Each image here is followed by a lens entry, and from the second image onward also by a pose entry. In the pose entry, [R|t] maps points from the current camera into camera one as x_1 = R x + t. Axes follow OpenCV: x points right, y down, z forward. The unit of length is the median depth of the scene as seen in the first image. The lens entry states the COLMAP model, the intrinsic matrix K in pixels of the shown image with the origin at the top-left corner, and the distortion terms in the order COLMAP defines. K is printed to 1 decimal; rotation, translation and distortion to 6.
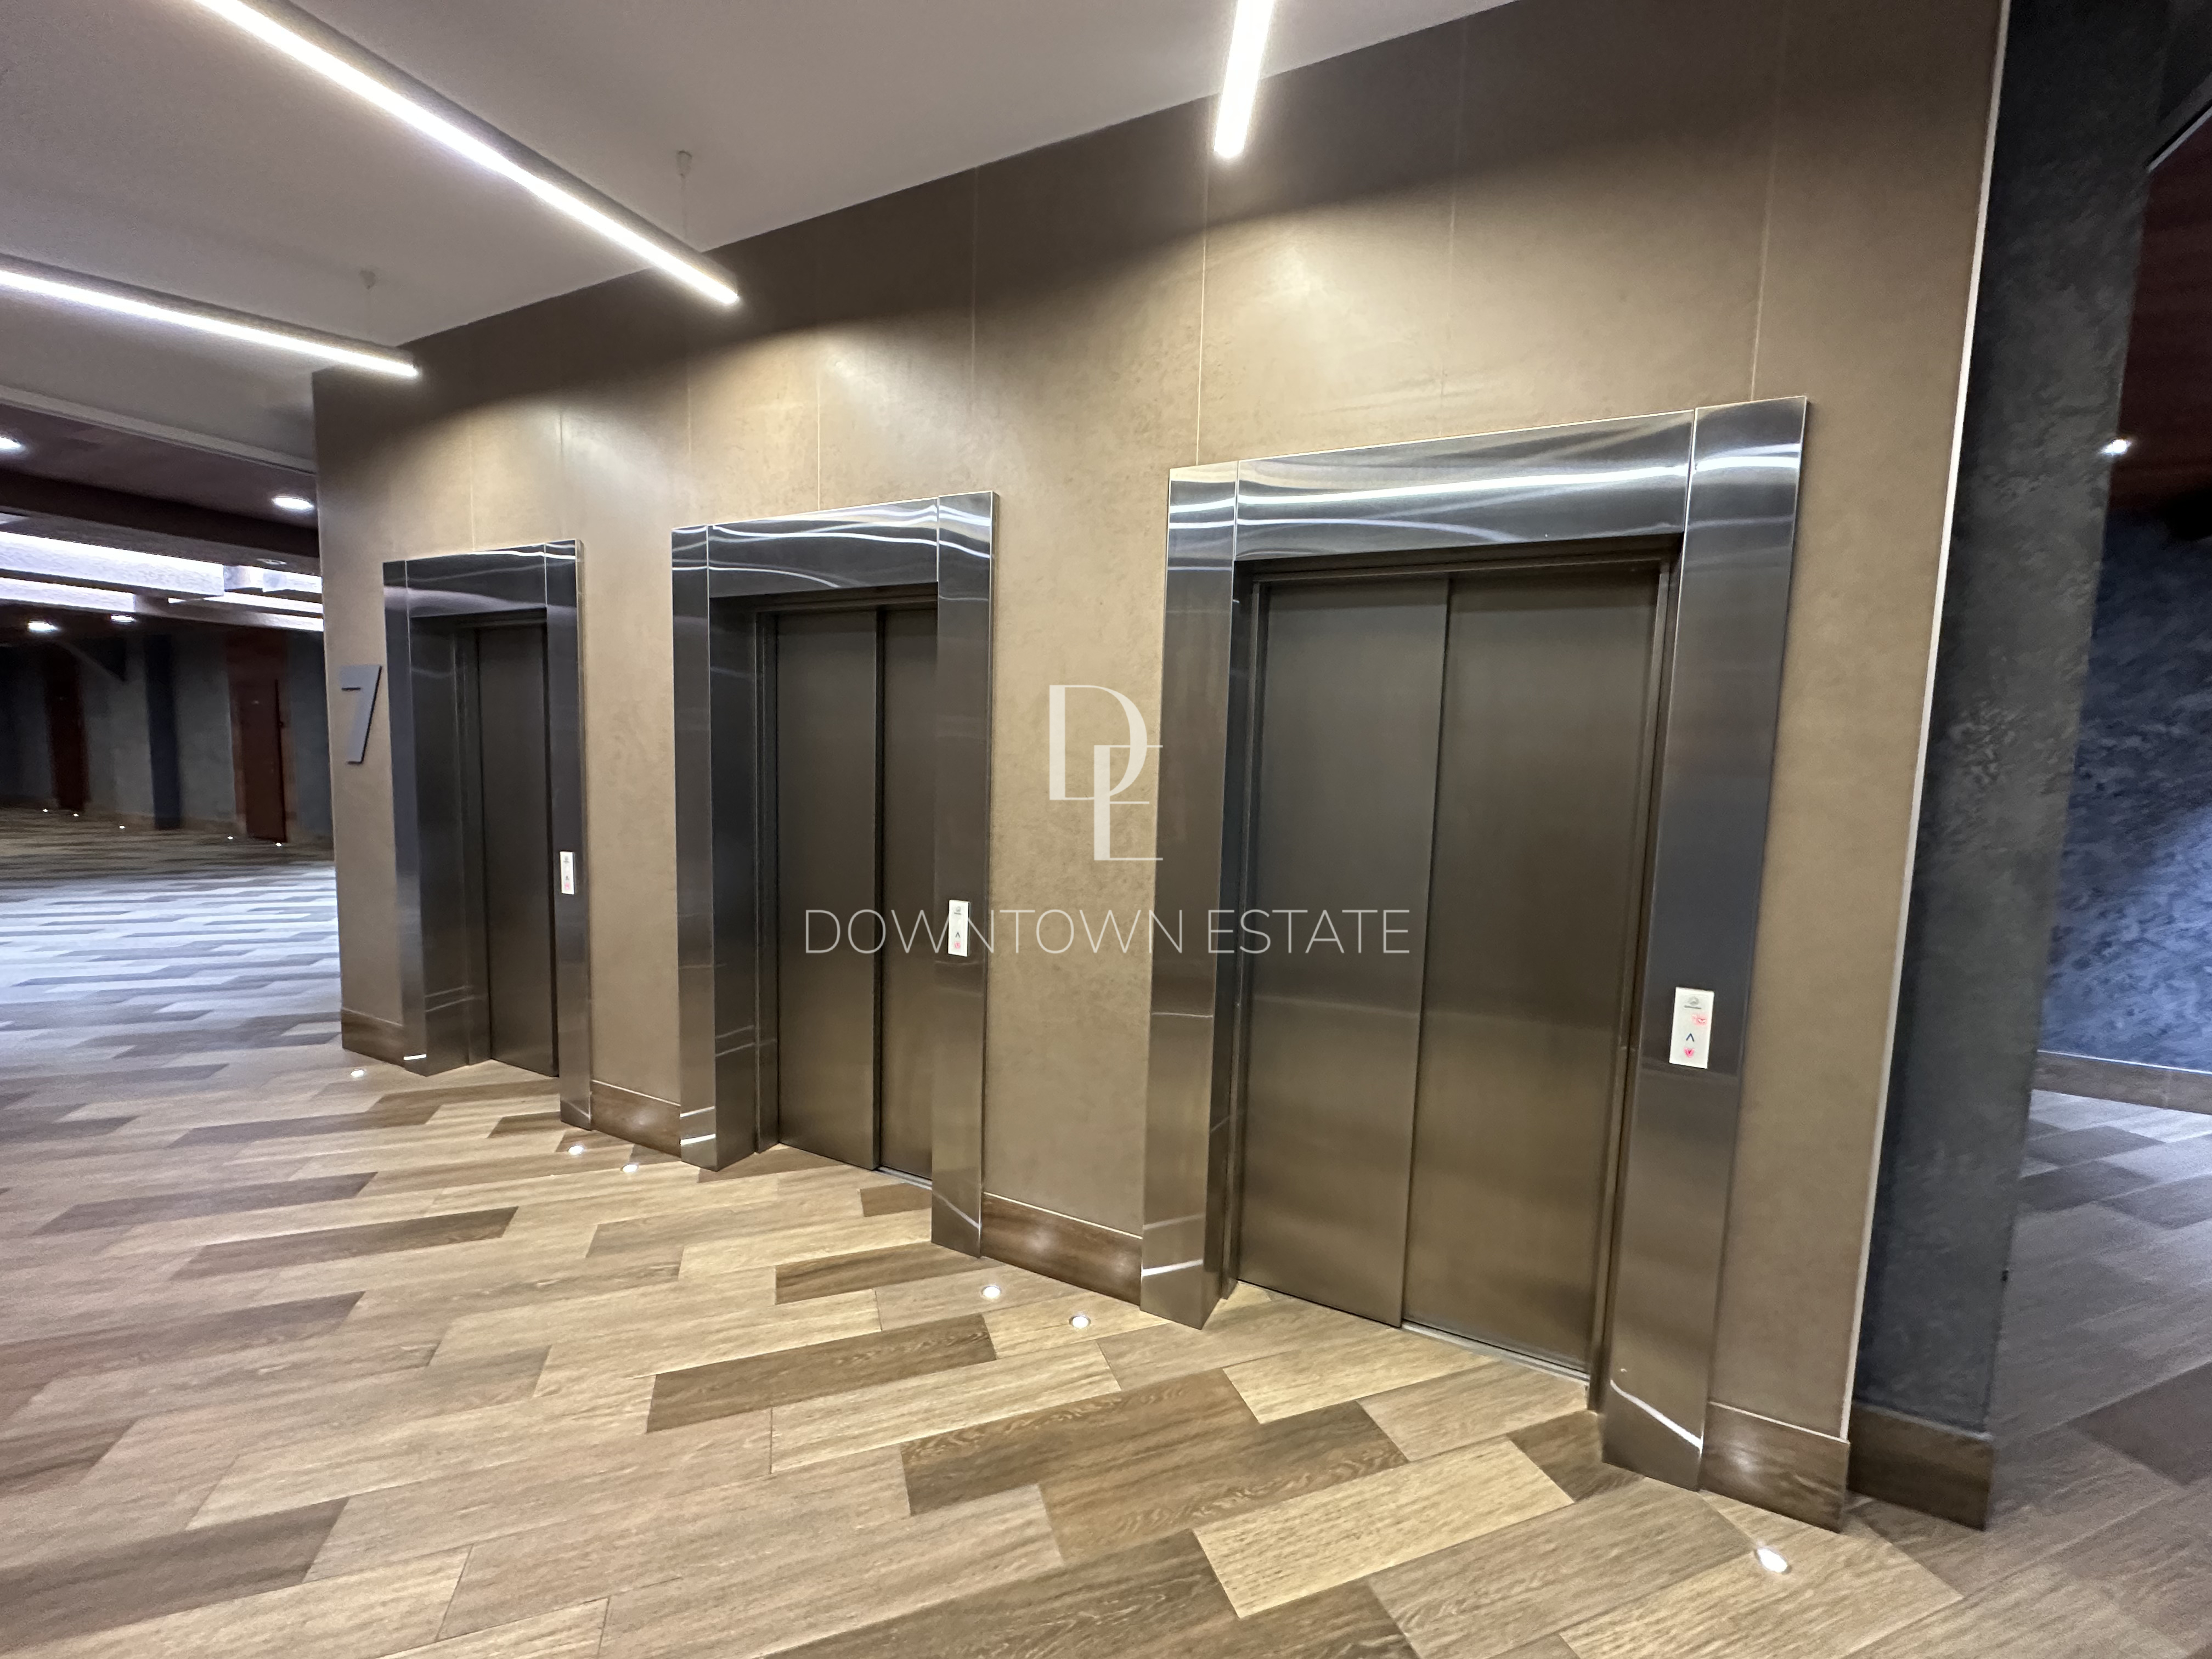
lens RADIAL K [[899.9, 0, 1106.0], [0, 899.9, 829.5], [0, 0, 1]] dist [0.000329, -0.000271]
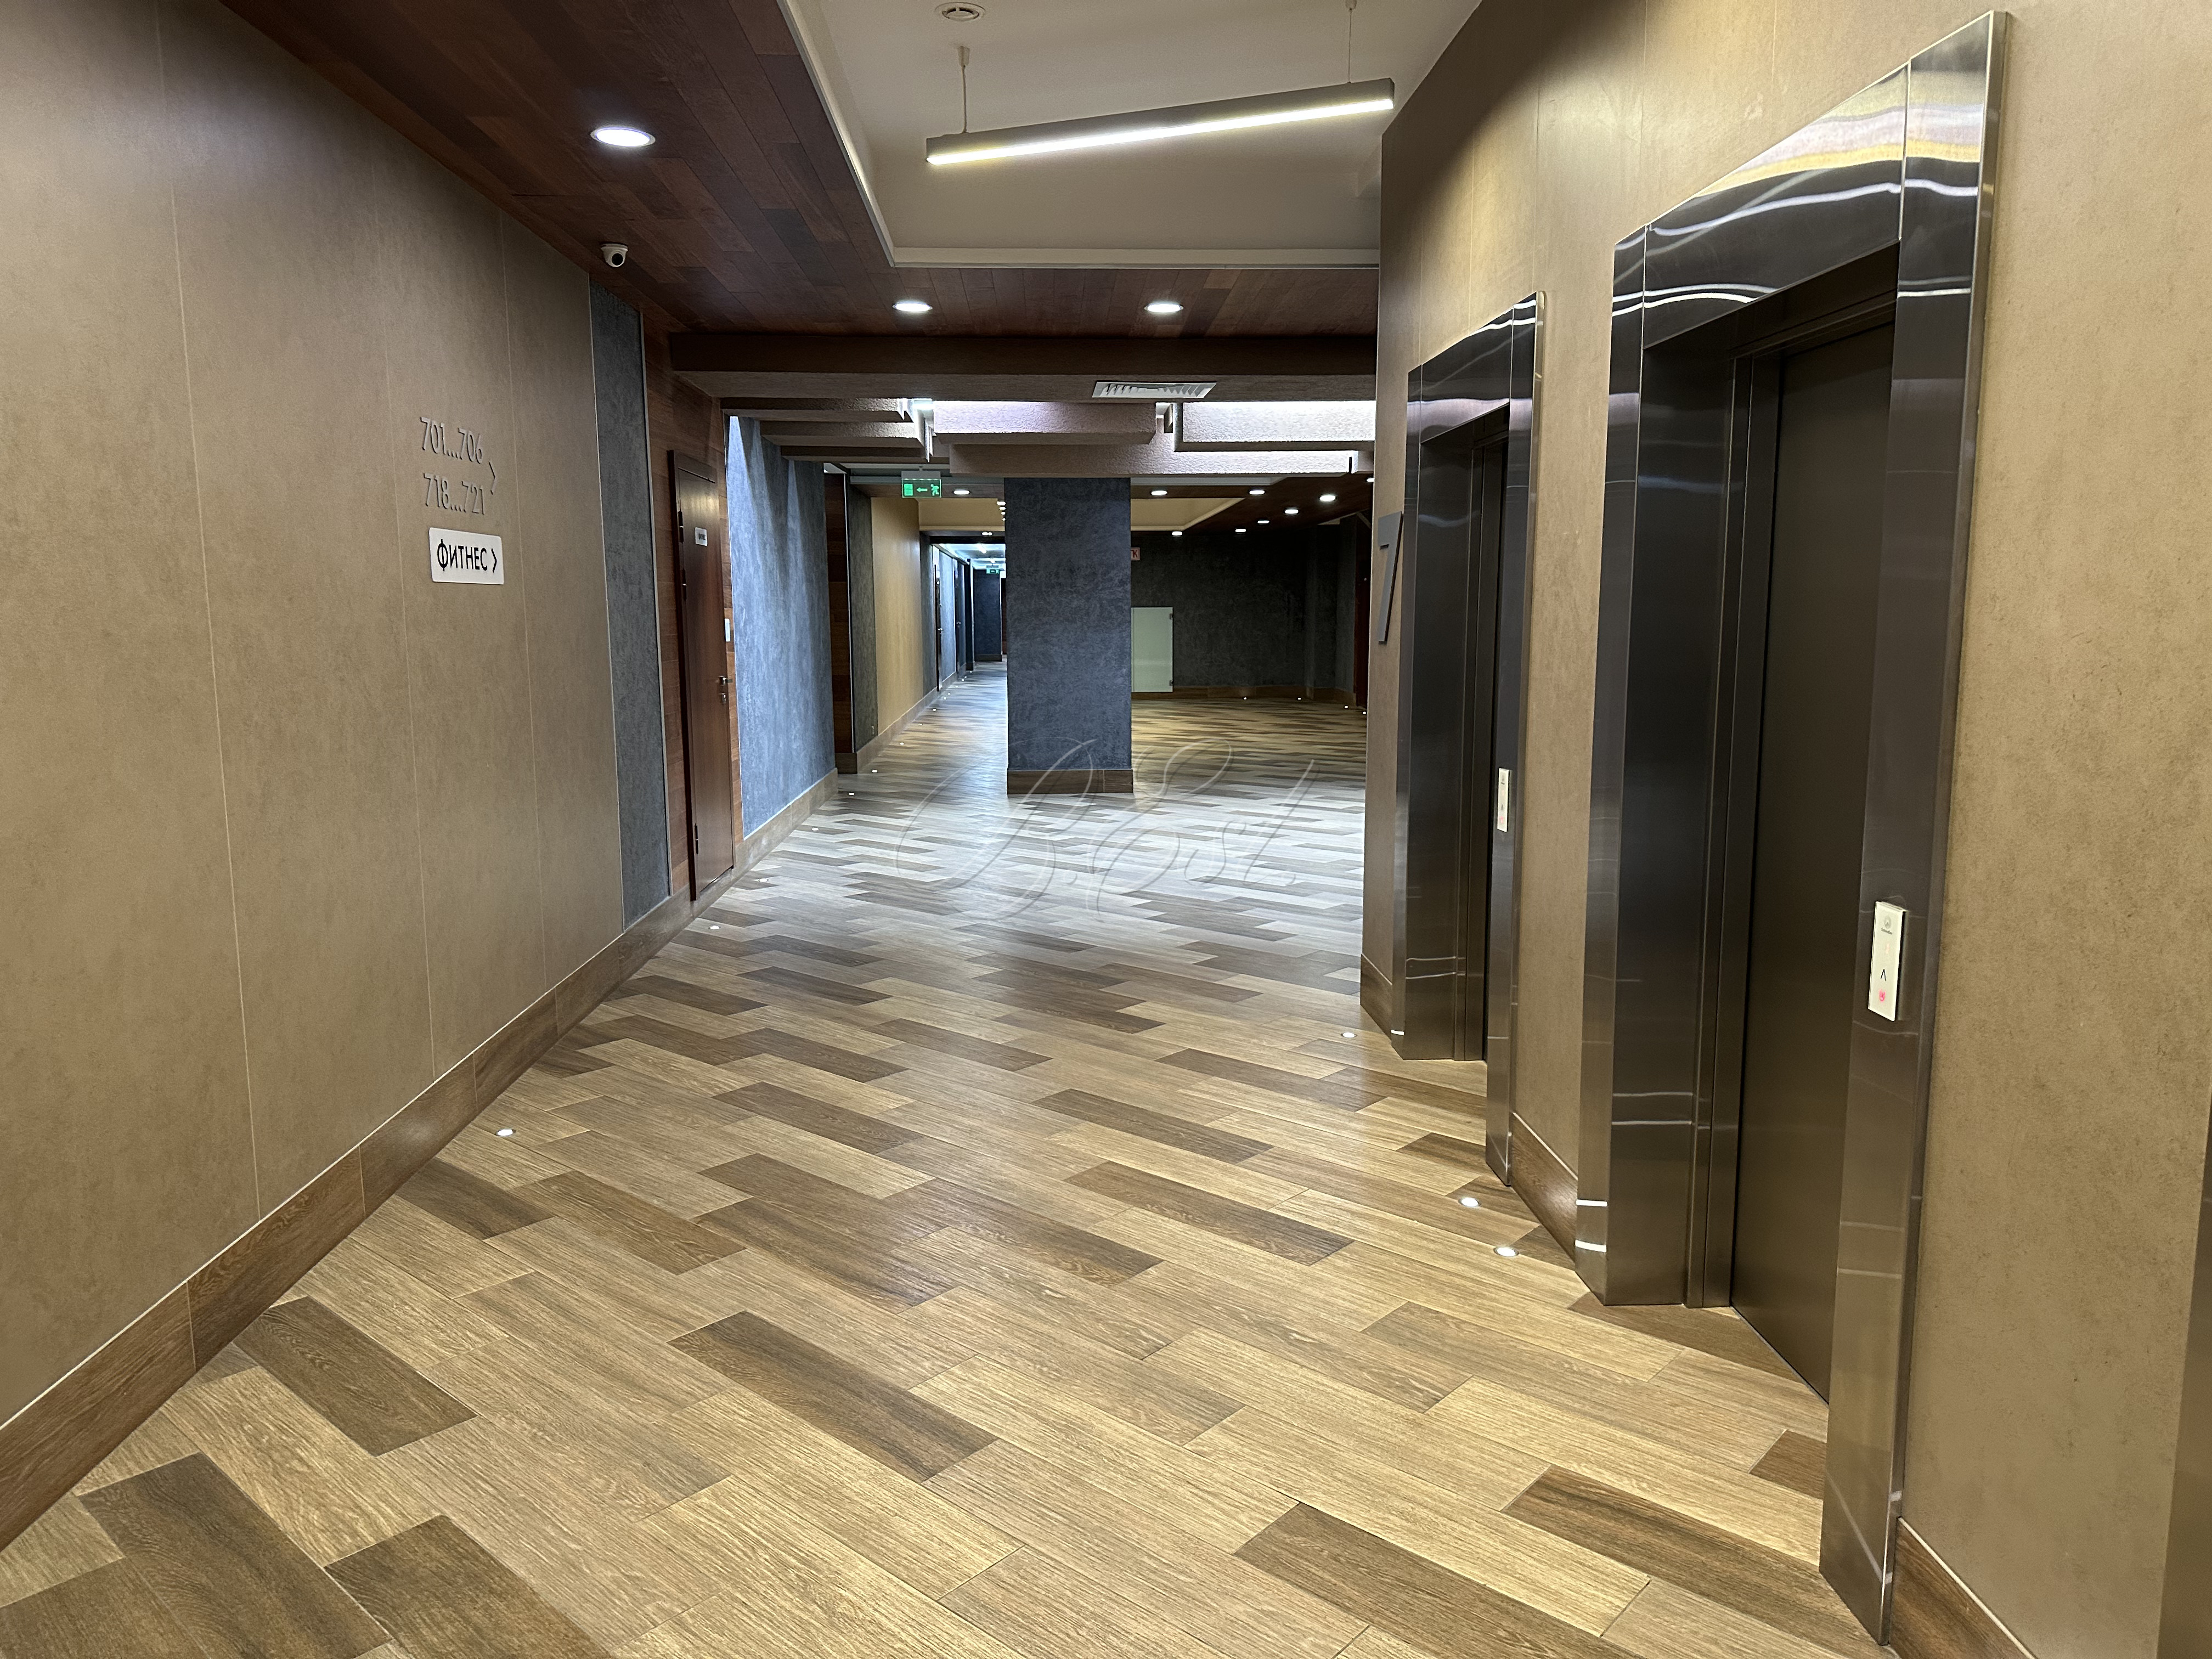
lens RADIAL K [[1571.4, 0, 1106.0], [0, 1571.4, 829.5], [0, 0, 1]] dist [0.050101, -0.110025]
pose [[0.465646, 0.097618, -0.879571, 0.373985], [-0.068320, 0.994897, 0.074248, 0.004947], [0.882330, 0.025519, 0.469939, 0.226234]]
